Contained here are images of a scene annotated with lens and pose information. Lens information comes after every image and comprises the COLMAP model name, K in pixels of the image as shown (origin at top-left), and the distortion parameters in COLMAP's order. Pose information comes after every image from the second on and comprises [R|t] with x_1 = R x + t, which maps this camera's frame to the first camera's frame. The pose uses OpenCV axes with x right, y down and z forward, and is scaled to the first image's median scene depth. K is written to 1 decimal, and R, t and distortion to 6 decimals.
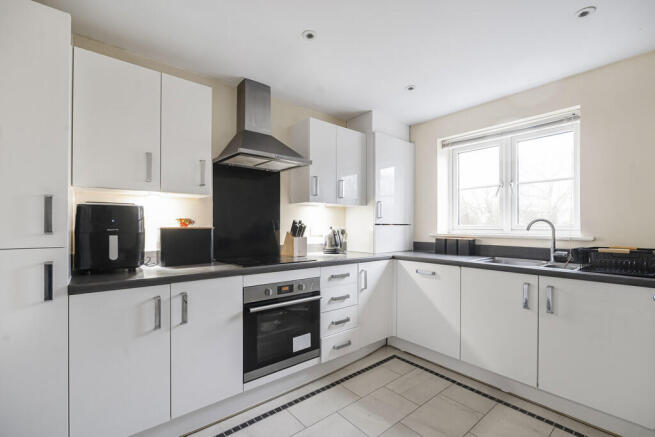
lens RADIAL K [[296.4, 0, 330.2], [0, 296.4, 221.9], [0, 0, 1]] dist [0.013946, 0.000755]
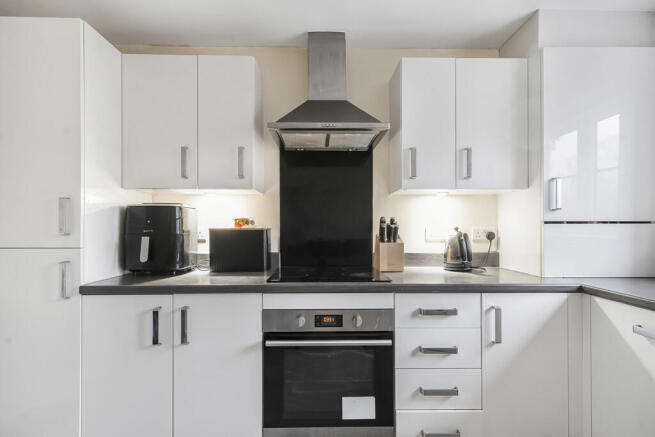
lens RADIAL K [[329.3, 0, 324.6], [0, 329.3, 222.7], [0, 0, 1]] dist [0.021094, 0.000096]
pose [[0.775092, -0.010965, -0.631753, 0.266041], [0.012988, 0.999915, -0.001420, 0.005641], [0.631715, -0.007105, 0.775168, 0.353423]]
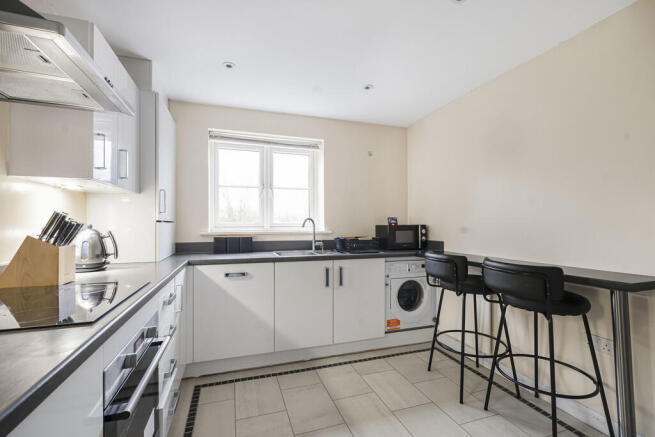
lens RADIAL K [[296.4, 0, 328.8], [0, 296.4, 219.5], [0, 0, 1]] dist [0.013946, 0.000755]
pose [[0.364738, 0.014472, 0.930998, -0.443422], [-0.012590, 0.999864, -0.010610, 0.007812], [-0.931025, -0.007852, 0.364871, 0.419029]]
